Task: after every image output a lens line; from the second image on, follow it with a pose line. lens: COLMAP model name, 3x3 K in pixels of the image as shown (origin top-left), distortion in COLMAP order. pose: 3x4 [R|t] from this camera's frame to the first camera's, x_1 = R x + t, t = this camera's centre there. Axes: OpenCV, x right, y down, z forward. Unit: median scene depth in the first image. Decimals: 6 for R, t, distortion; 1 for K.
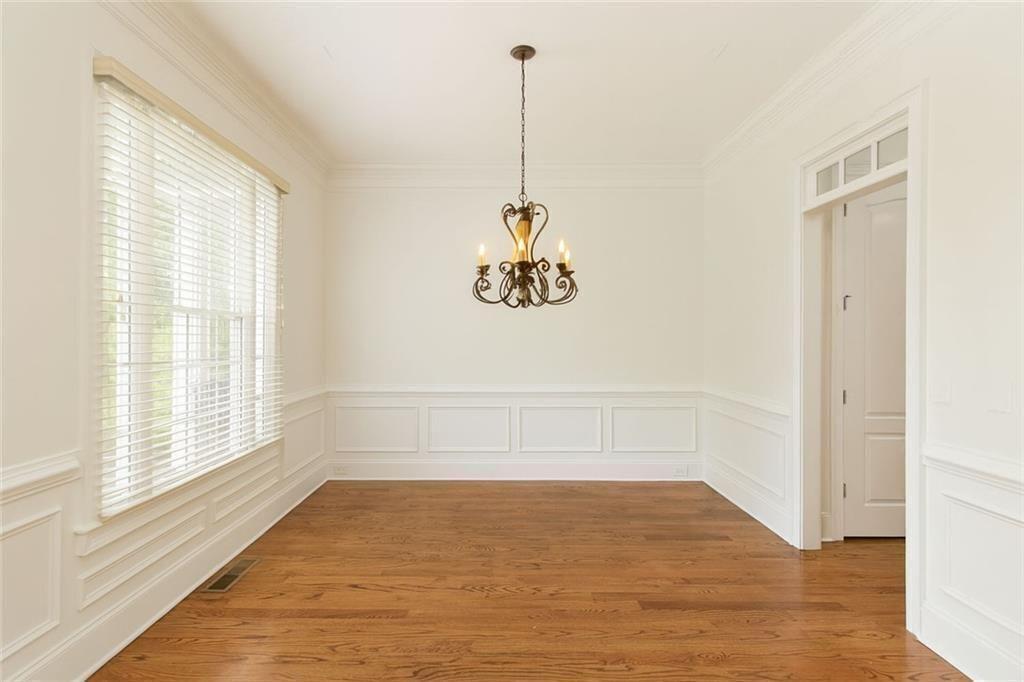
lens RADIAL K [[482.1, 0, 509.0], [0, 482.1, 335.1], [0, 0, 1]] dist [0.004105, 0.000360]
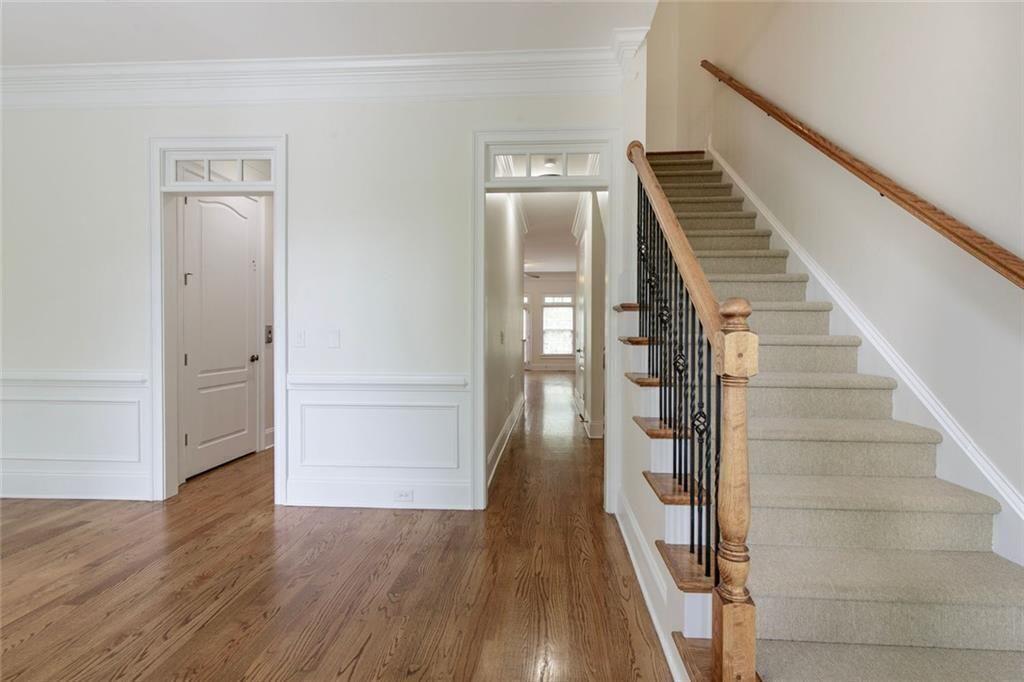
lens RADIAL K [[482.1, 0, 512.2], [0, 482.1, 336.4], [0, 0, 1]] dist [0.004105, 0.000360]
pose [[0.069491, -0.007323, 0.997556, -0.474264], [0.001929, 0.999972, 0.007206, 0.074301], [-0.997581, 0.001424, 0.069503, 0.149696]]
